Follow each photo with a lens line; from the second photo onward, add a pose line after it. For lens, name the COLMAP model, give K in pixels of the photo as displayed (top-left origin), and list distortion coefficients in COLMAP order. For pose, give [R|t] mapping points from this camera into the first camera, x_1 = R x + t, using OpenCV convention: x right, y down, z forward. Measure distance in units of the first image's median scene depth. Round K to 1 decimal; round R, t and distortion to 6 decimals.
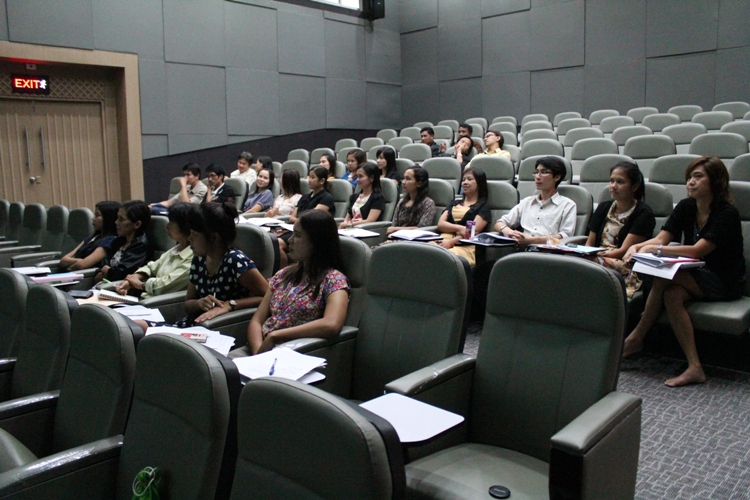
lens RADIAL K [[621.1, 0, 375.0], [0, 621.1, 250.0], [0, 0, 1]] dist [-0.176602, 0.157296]
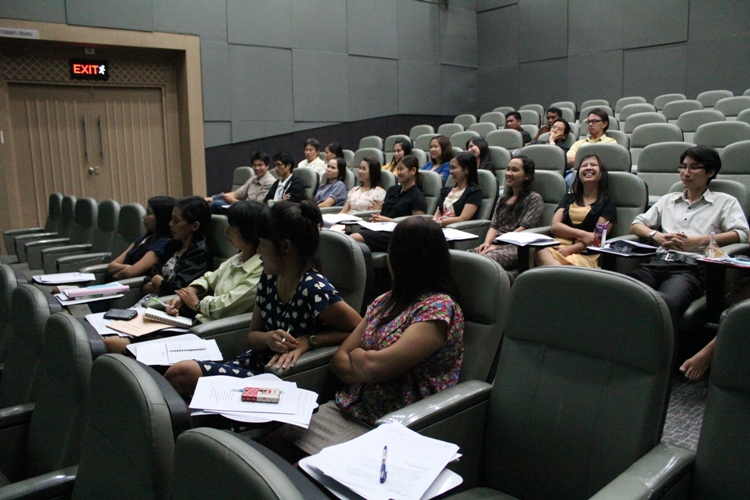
lens RADIAL K [[621.1, 0, 375.0], [0, 621.1, 250.0], [0, 0, 1]] dist [-0.176602, 0.157296]
pose [[0.994971, 0.008651, -0.099790, -0.041787], [-0.006766, 0.999793, 0.019206, -0.018906], [0.099936, -0.018434, 0.994823, 0.133700]]
